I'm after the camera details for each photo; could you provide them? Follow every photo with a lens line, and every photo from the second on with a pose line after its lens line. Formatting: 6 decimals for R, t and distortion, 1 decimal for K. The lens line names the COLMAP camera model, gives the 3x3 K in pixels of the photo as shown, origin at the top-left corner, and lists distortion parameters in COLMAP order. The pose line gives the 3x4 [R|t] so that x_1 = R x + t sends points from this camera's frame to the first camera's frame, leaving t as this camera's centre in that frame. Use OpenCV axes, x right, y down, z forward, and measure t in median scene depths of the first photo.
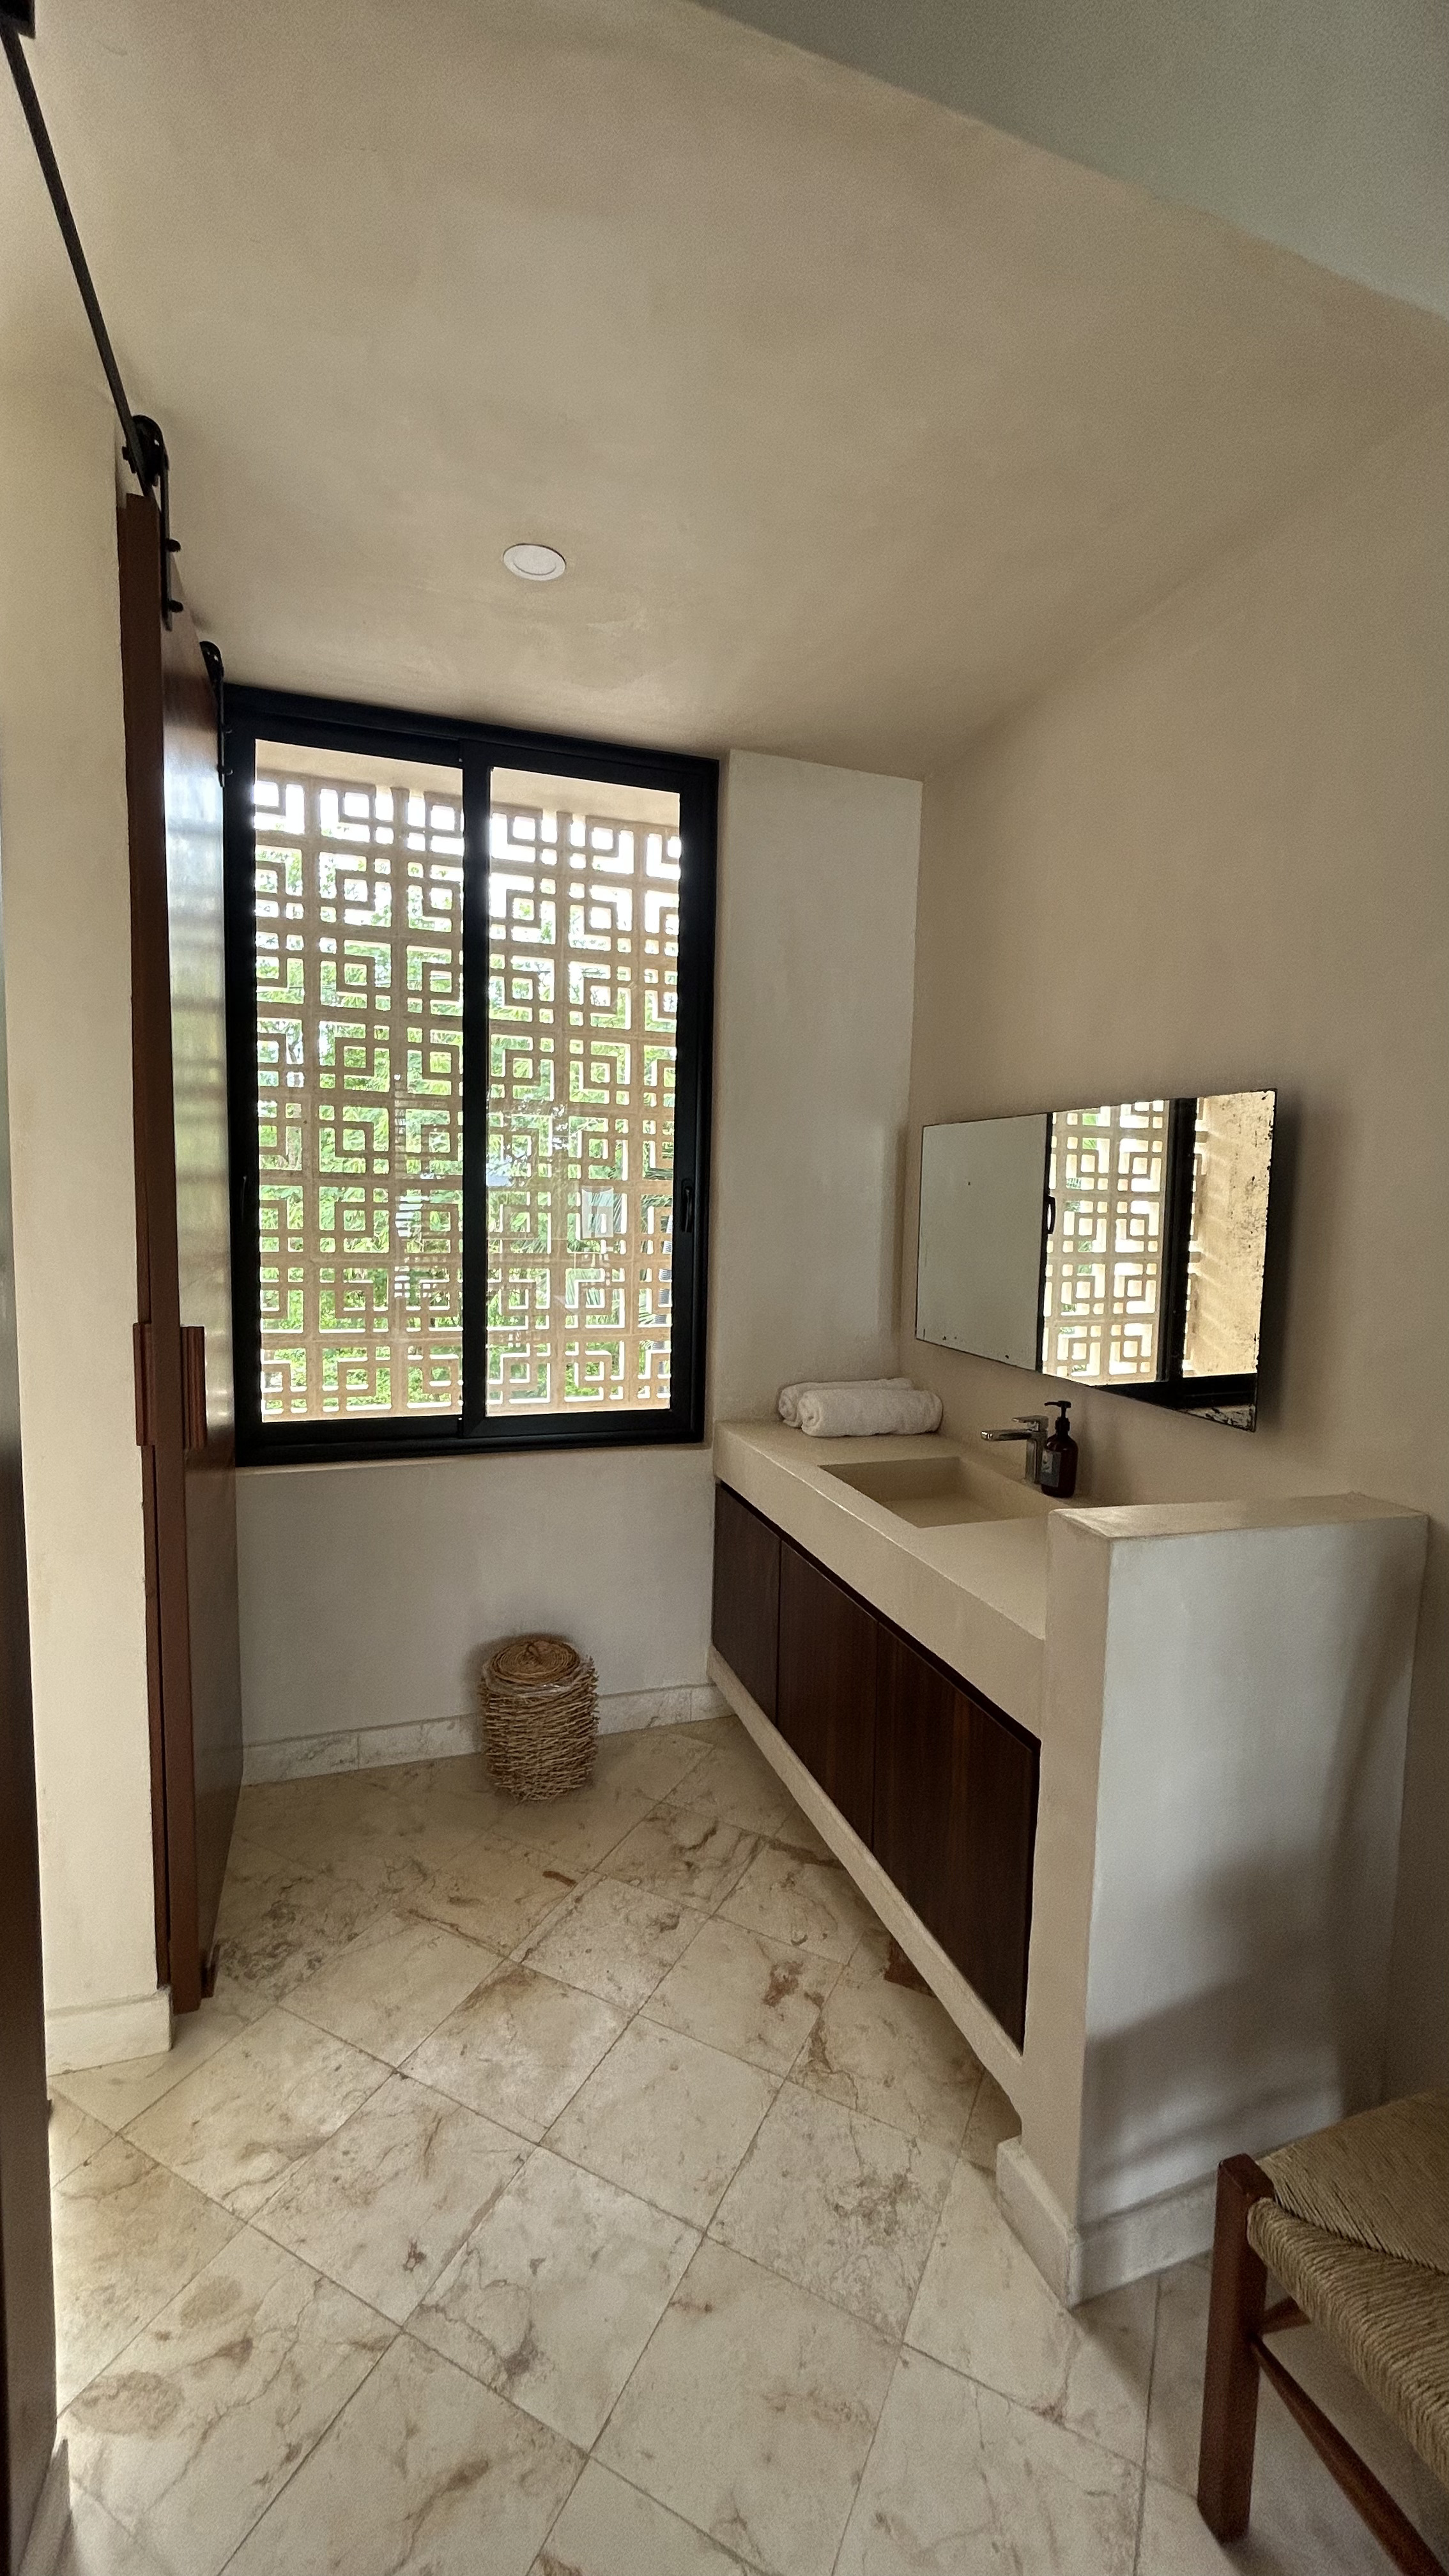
lens RADIAL K [[1069.0, 0, 724.5], [0, 1069.0, 1288.0], [0, 0, 1]] dist [0.002023, 0.000050]
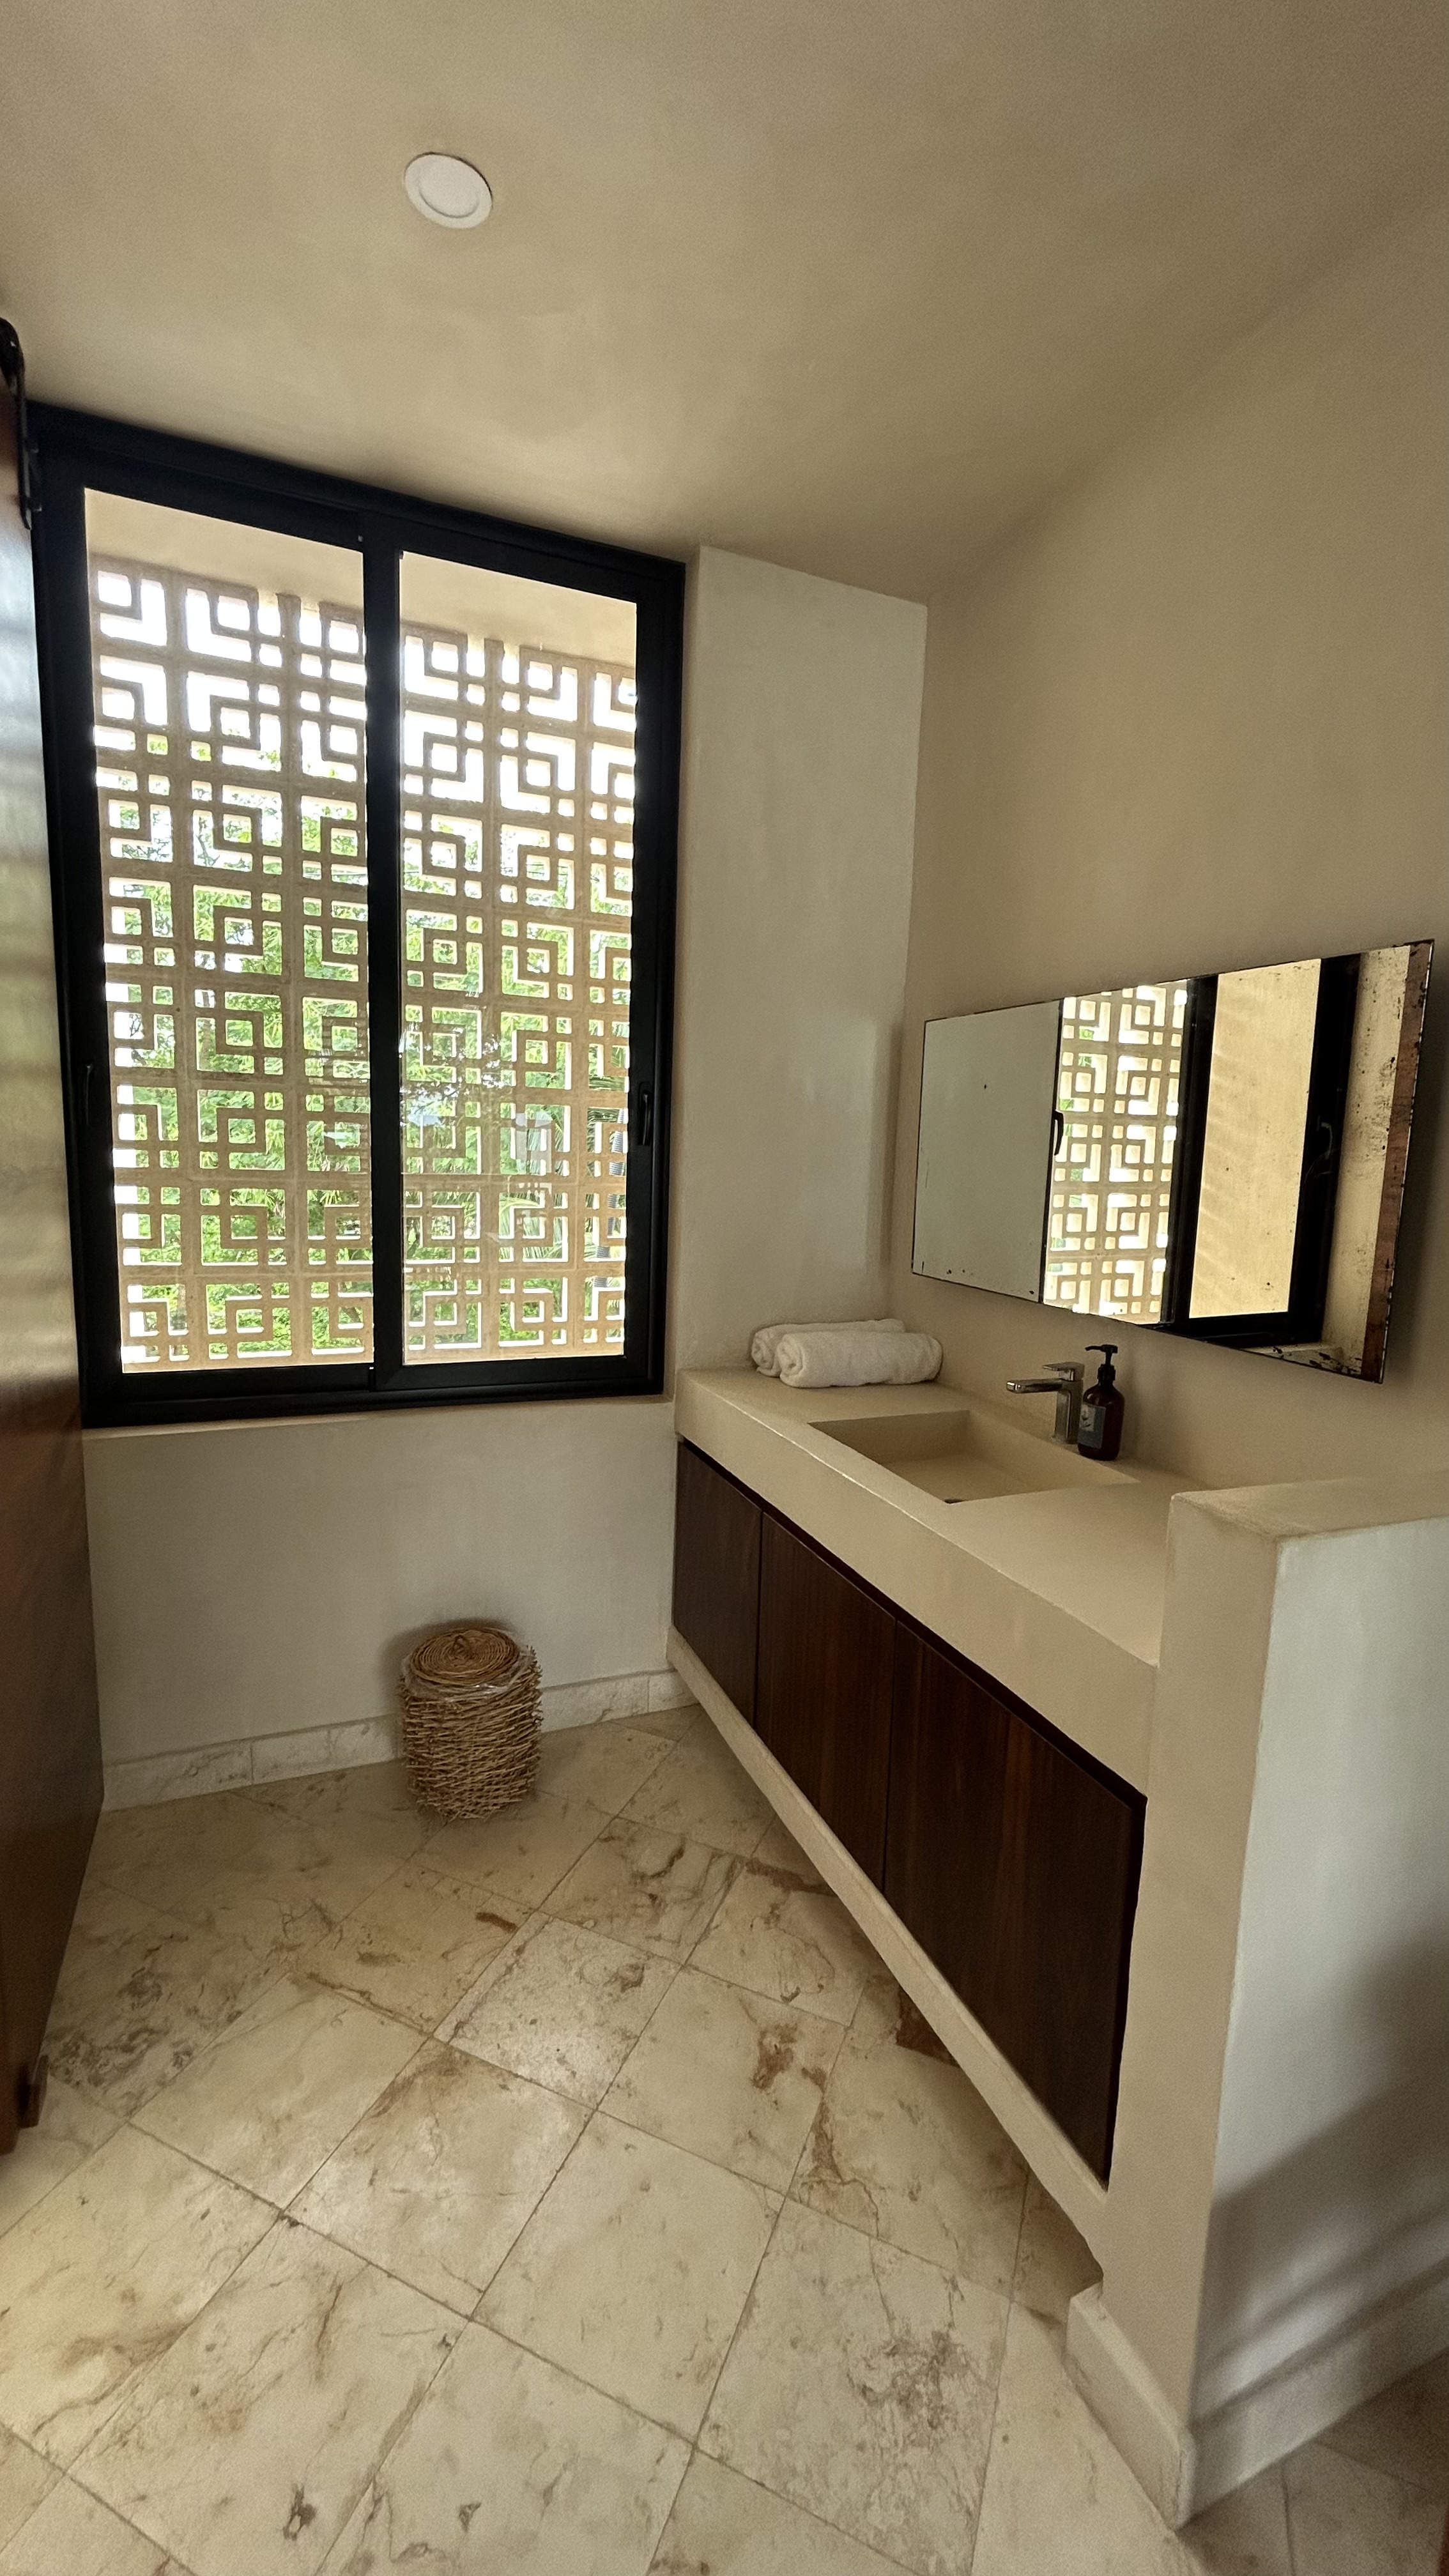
lens RADIAL K [[1044.2, 0, 724.5], [0, 1044.2, 1288.0], [0, 0, 1]] dist [0.000637, 0.000032]
pose [[0.997880, 0.000673, 0.065079, -0.030008], [-0.003967, 0.998716, 0.050499, 0.020723], [-0.064962, -0.050650, 0.996601, 0.200642]]
